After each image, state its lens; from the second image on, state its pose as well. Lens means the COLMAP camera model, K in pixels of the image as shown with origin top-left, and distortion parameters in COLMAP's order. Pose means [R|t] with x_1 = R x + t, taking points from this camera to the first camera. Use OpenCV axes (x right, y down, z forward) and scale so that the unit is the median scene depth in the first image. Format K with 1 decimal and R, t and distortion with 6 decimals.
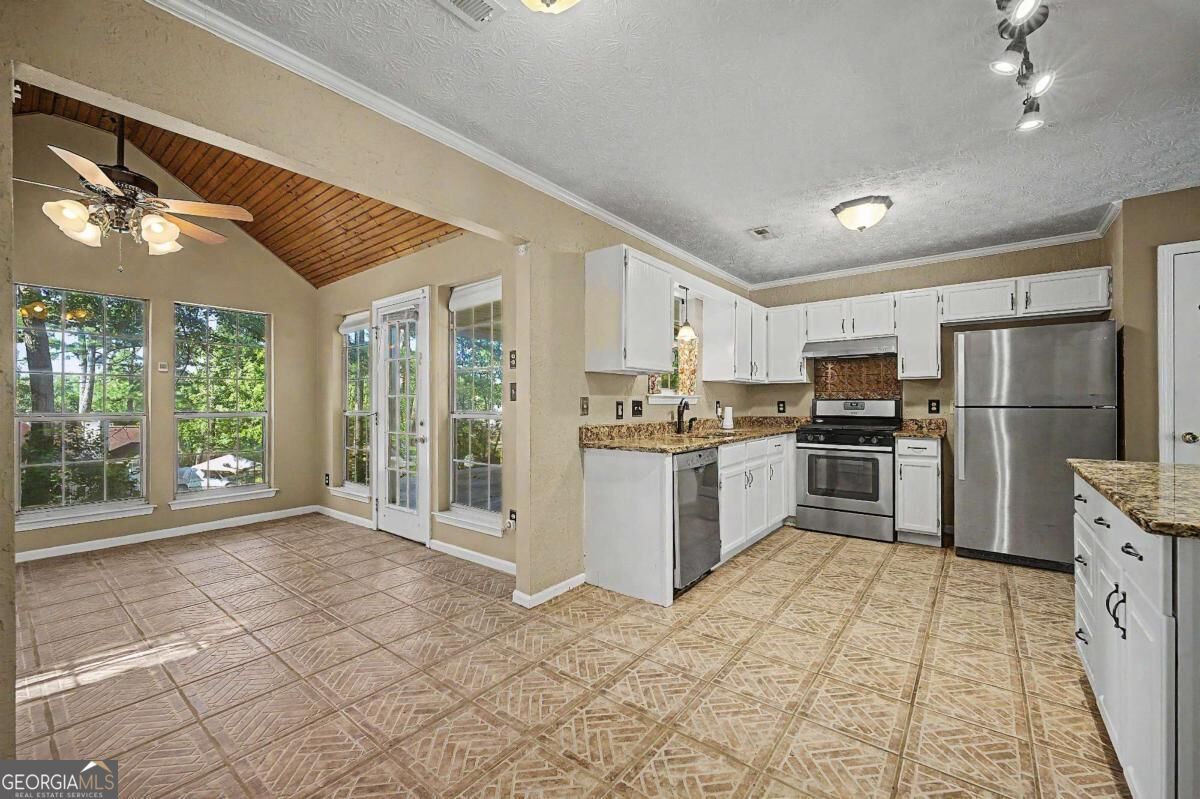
lens RADIAL K [[484.3, 0, 602.1], [0, 484.3, 399.0], [0, 0, 1]] dist [-0.001271, -0.000164]
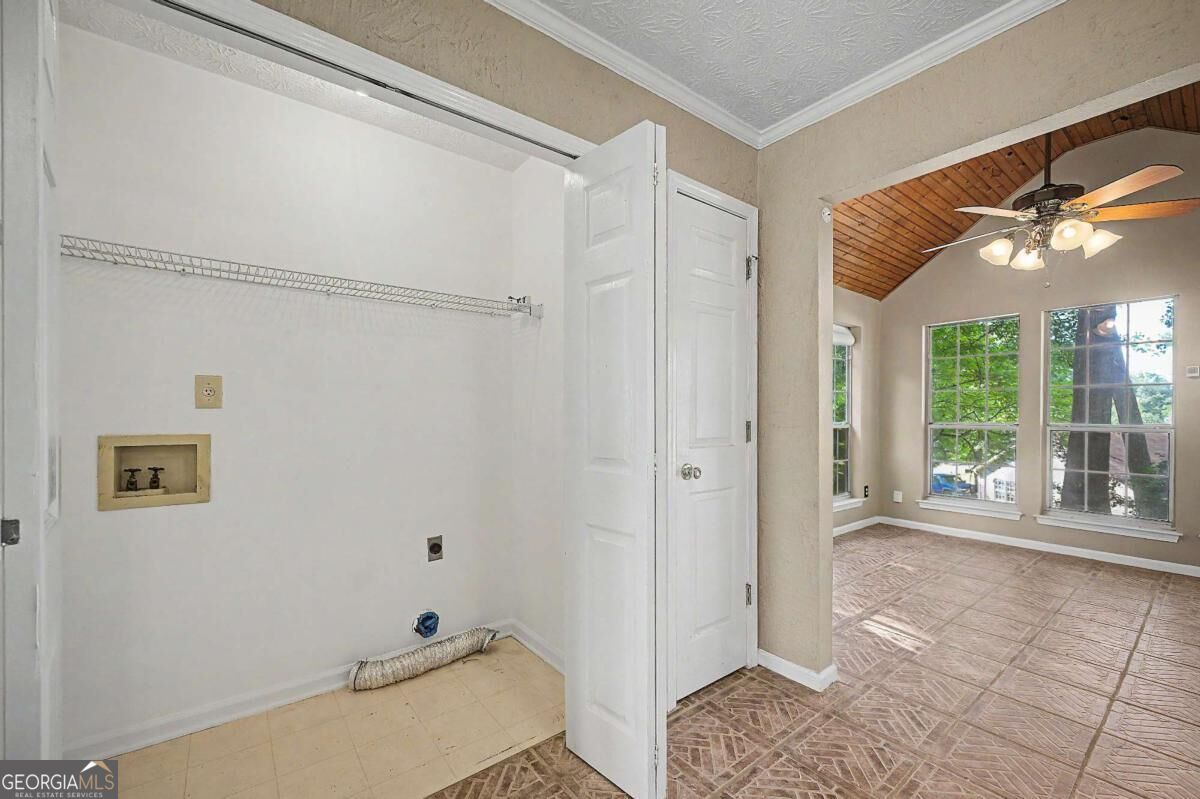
lens RADIAL K [[484.3, 0, 602.2], [0, 484.3, 411.6], [0, 0, 1]] dist [-0.001271, -0.000164]
pose [[-0.242882, -0.001722, -0.970054, 0.235811], [-0.001039, 0.999998, -0.001515, 0.004418], [0.970055, 0.000640, -0.242883, 0.328456]]
